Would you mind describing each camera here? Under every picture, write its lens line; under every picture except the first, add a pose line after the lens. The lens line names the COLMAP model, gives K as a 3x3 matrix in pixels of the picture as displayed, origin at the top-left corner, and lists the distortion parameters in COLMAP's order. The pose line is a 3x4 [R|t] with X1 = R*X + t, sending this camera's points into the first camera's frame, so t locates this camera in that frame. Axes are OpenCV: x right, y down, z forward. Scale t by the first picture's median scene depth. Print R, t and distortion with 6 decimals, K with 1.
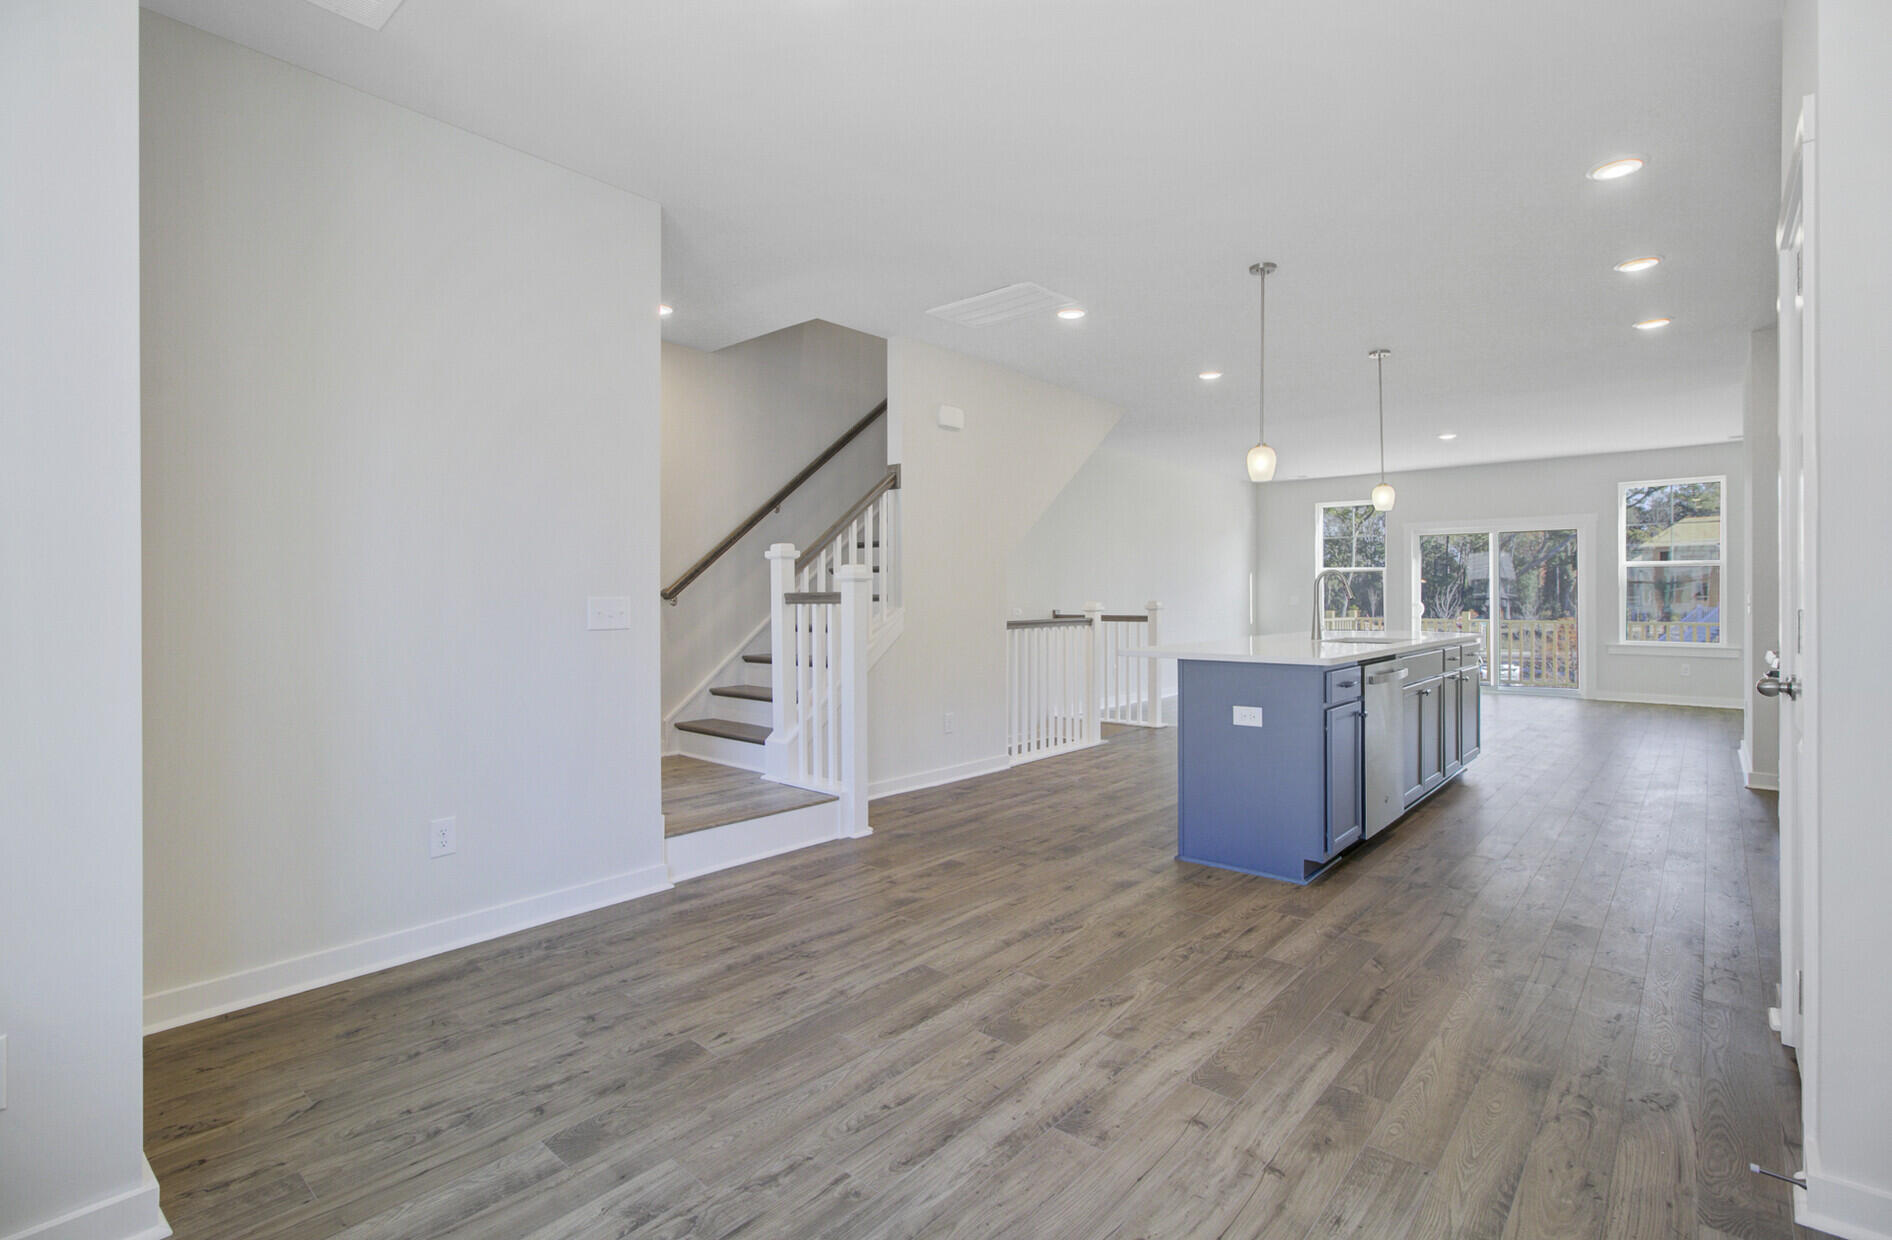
lens RADIAL K [[879.8, 0, 962.9], [0, 879.8, 590.7], [0, 0, 1]] dist [0.014324, 0.002761]
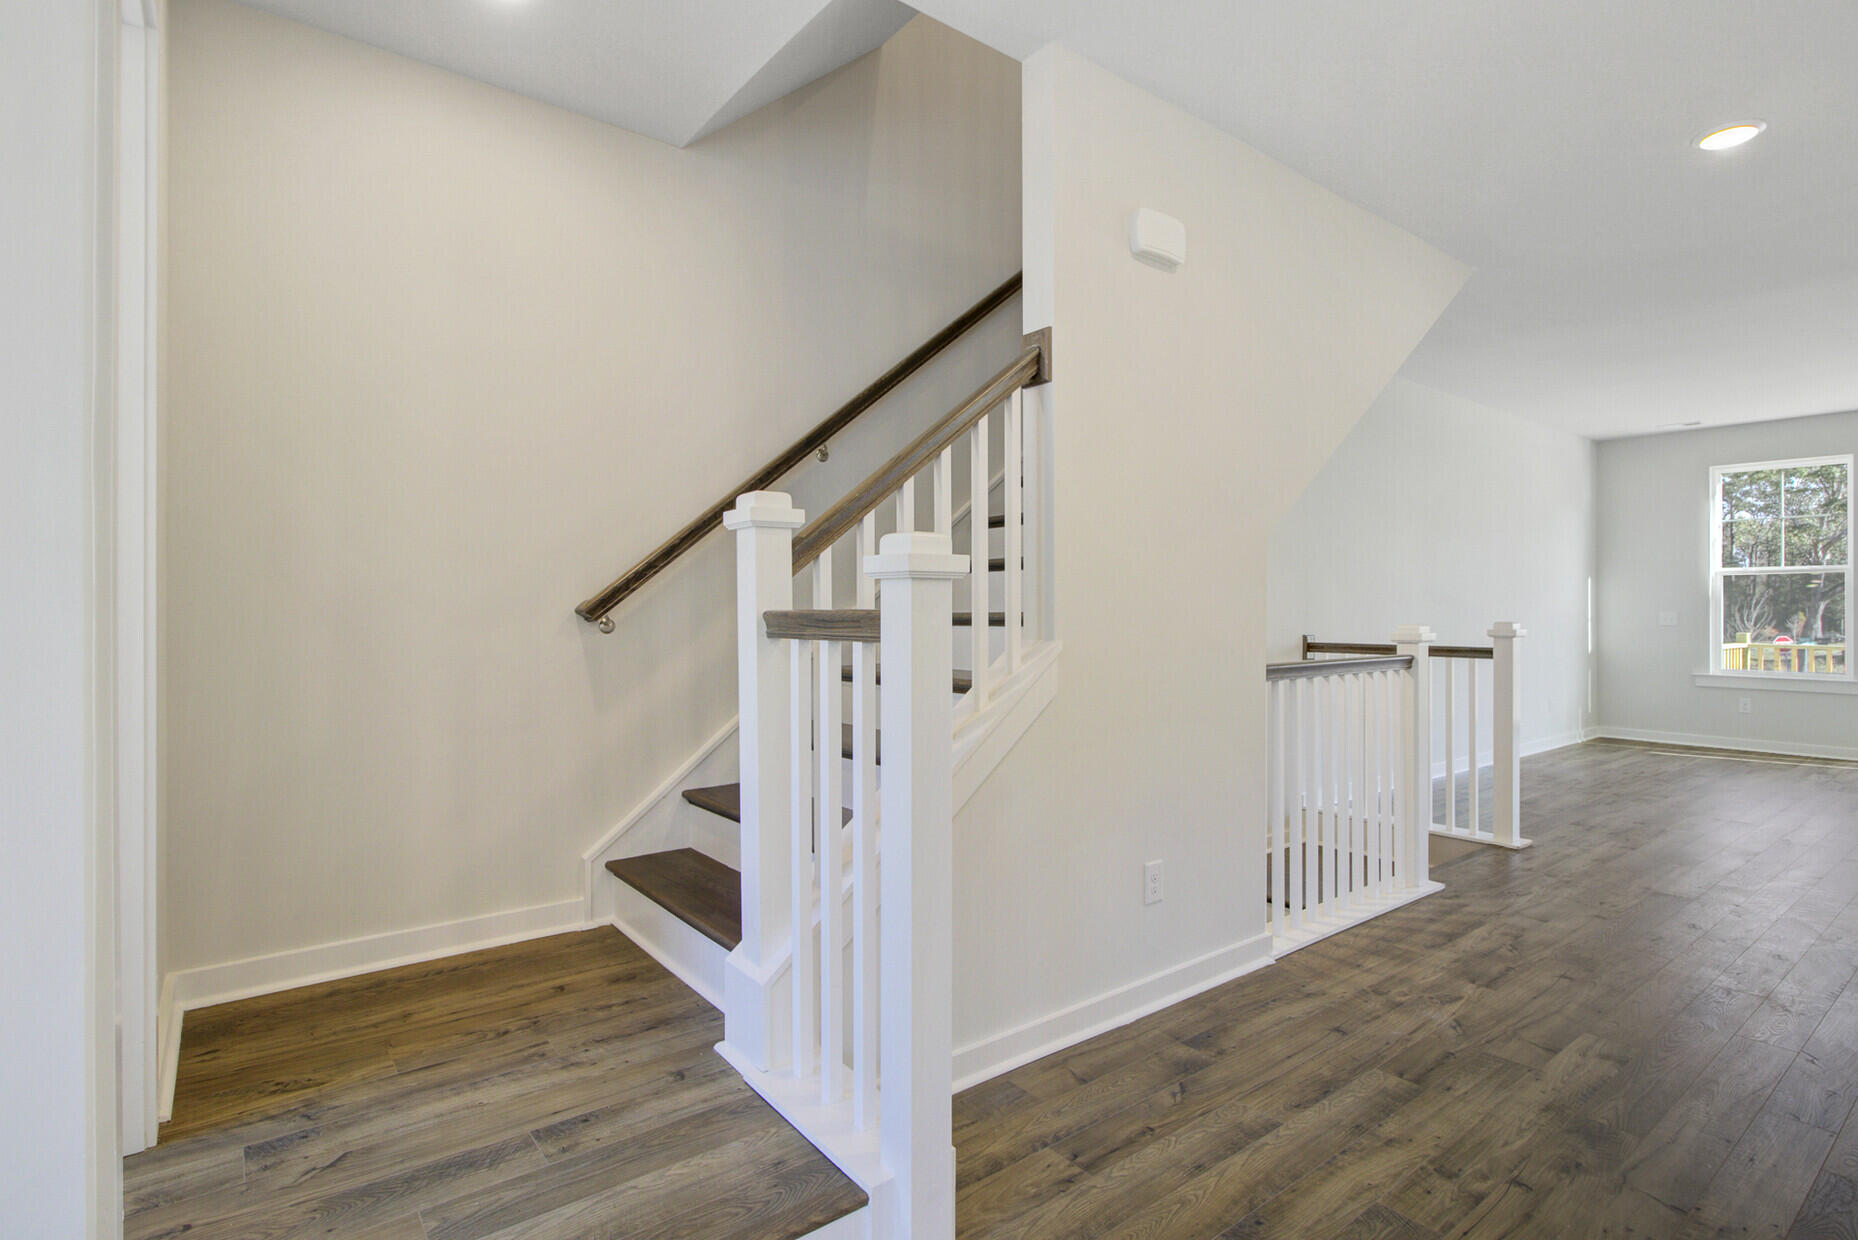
lens RADIAL K [[919.2, 0, 926.9], [0, 919.2, 605.3], [0, 0, 1]] dist [0.001687, -0.000939]
pose [[0.978045, 0.002642, -0.208376, -0.032938], [-0.001715, 0.999988, 0.004631, -0.001770], [0.208386, -0.004172, 0.978038, 0.507552]]
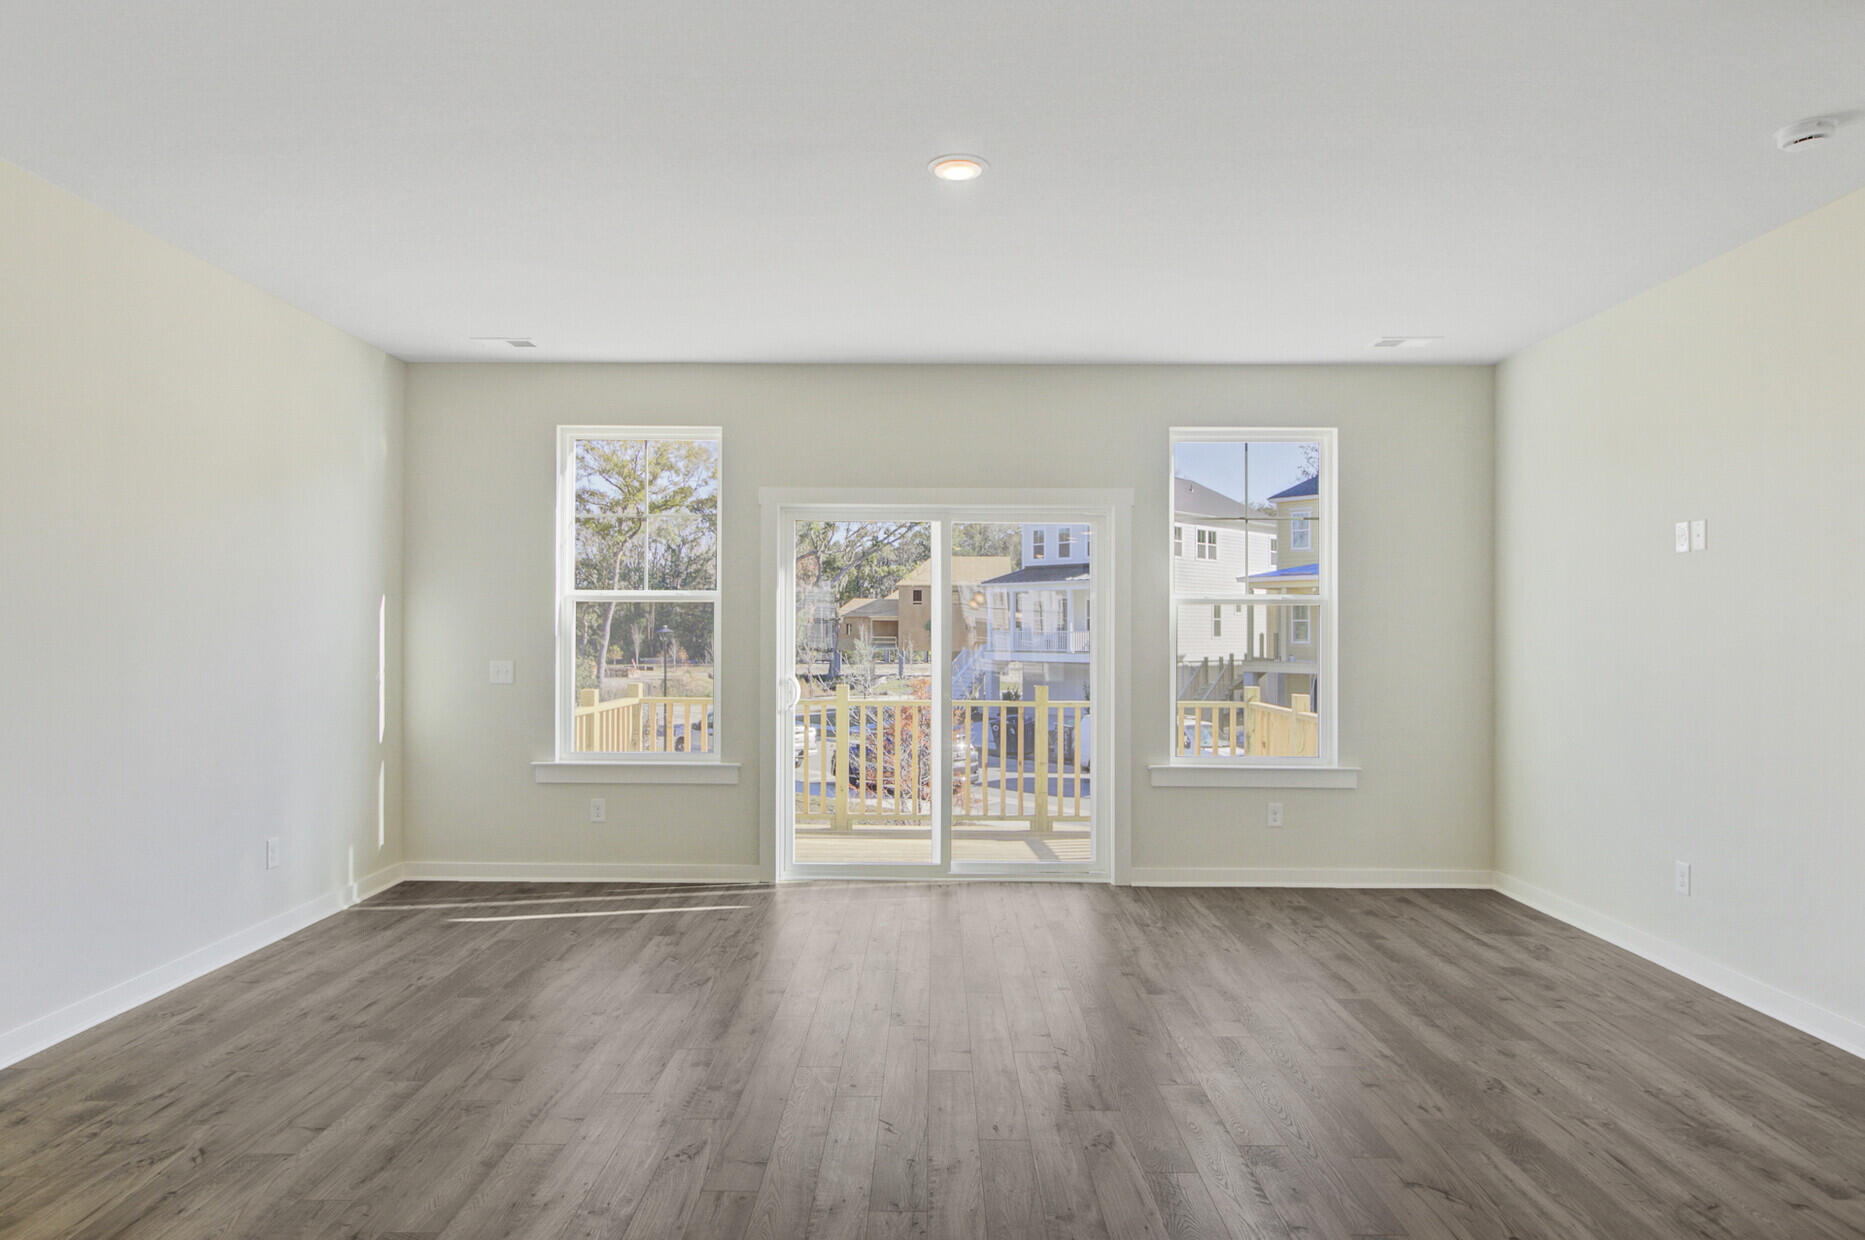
lens RADIAL K [[1108.9, 0, 927.5], [0, 1108.9, 623.8], [0, 0, 1]] dist [0.004250, 0.000077]
pose [[0.769391, 0.010931, 0.638684, 0.467788], [-0.009780, 0.999938, -0.005332, -0.020915], [-0.638703, -0.002144, 0.769450, 1.130718]]
